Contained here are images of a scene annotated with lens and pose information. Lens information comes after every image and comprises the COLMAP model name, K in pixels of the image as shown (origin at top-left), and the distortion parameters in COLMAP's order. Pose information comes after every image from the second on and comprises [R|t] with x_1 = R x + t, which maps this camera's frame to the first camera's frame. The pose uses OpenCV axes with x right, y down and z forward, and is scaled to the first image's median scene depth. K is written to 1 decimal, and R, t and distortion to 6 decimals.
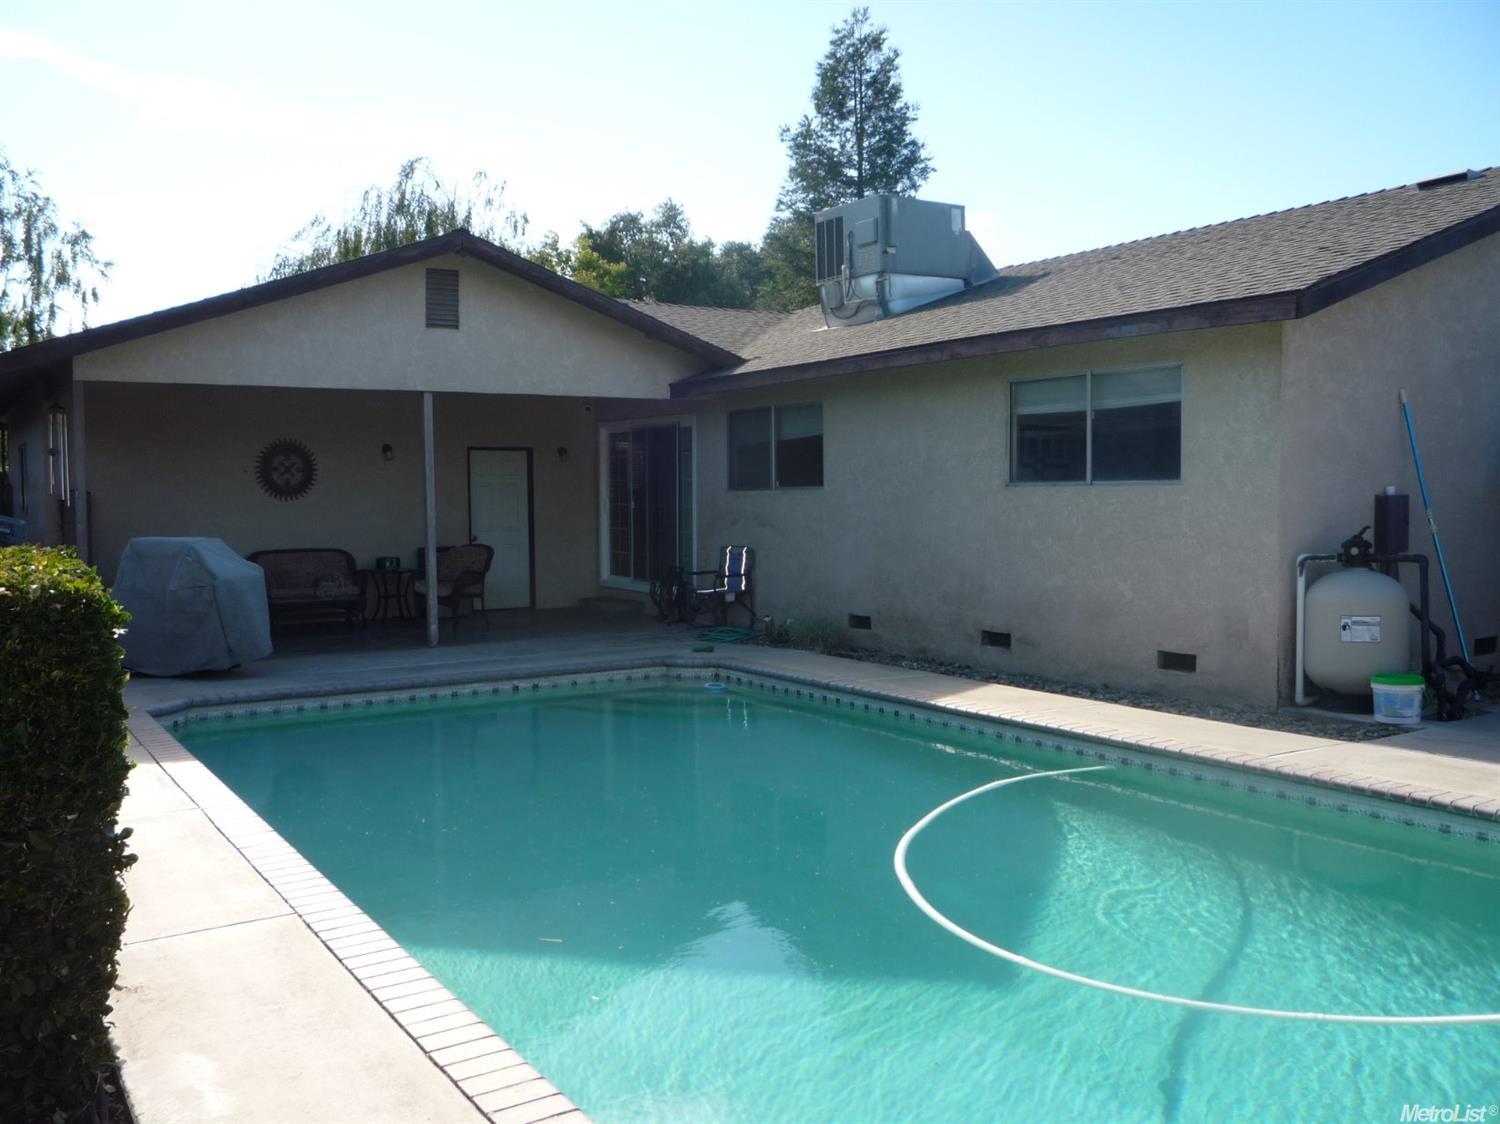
lens RADIAL K [[1287.1, 0, 750.0], [0, 1287.1, 562.0], [0, 0, 1]] dist [-0.068395, 0.047077]
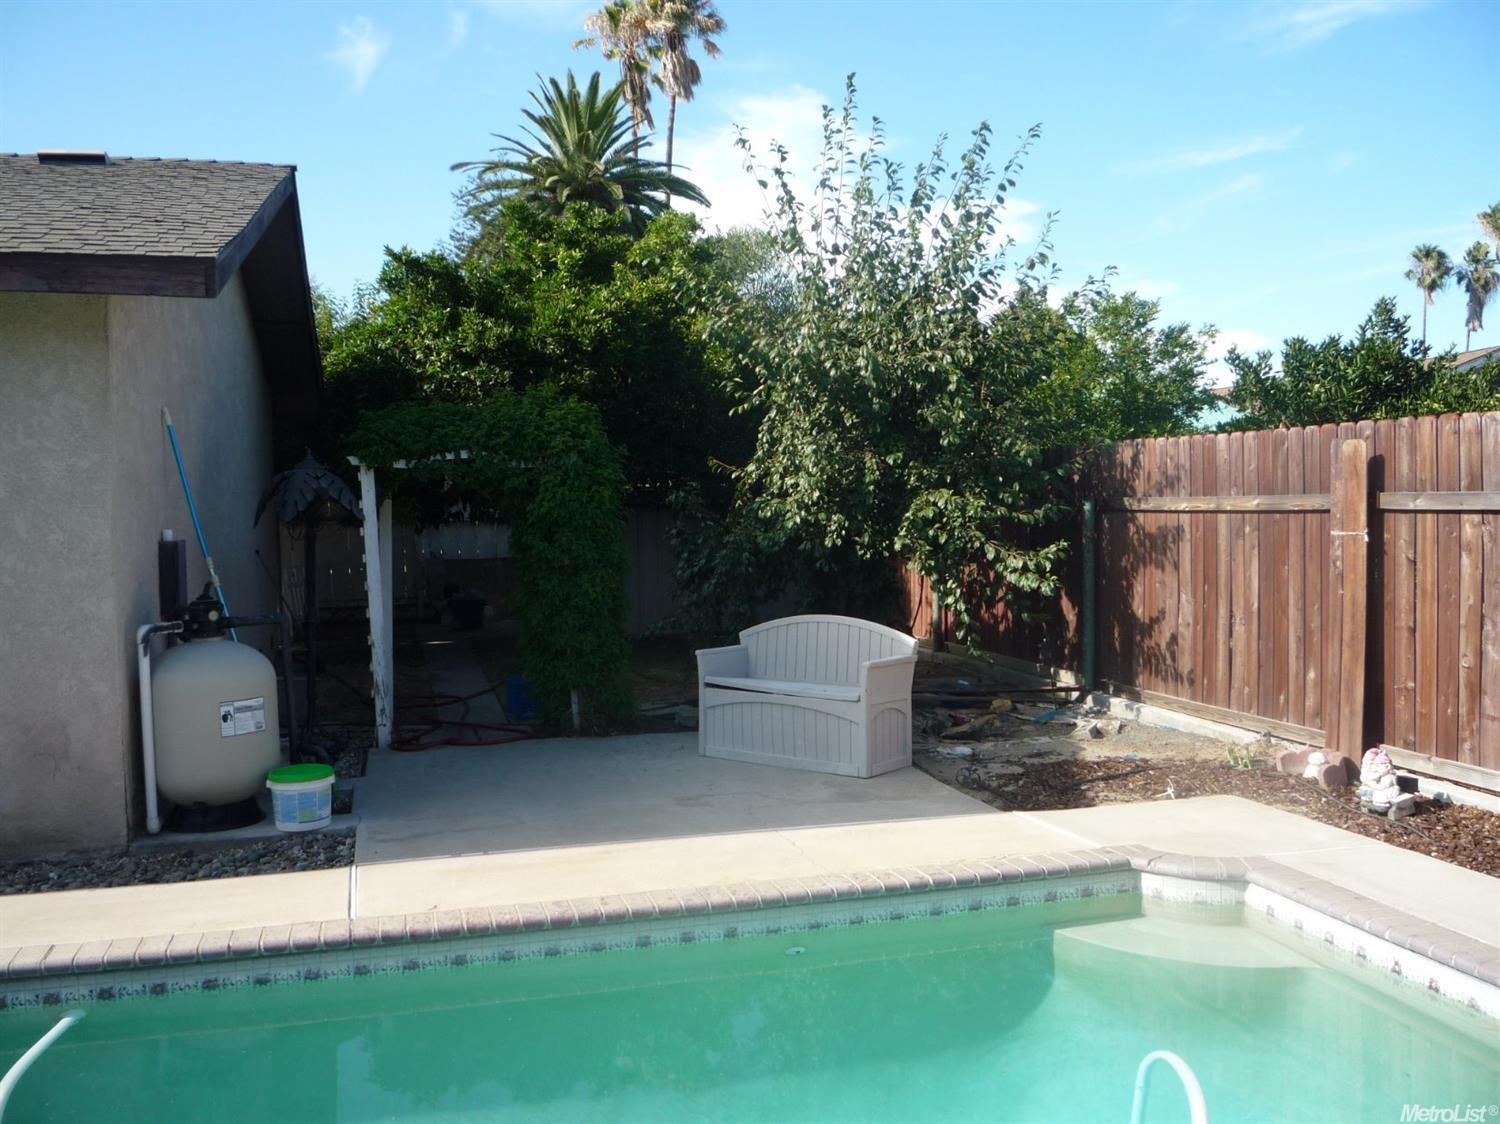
lens RADIAL K [[1287.1, 0, 750.0], [0, 1287.1, 562.0], [0, 0, 1]] dist [-0.068395, 0.047077]
pose [[0.288926, -0.035803, 0.956682, -0.154938], [0.065753, 0.997683, 0.017480, -0.032108], [-0.955091, 0.057854, 0.290611, 0.458409]]
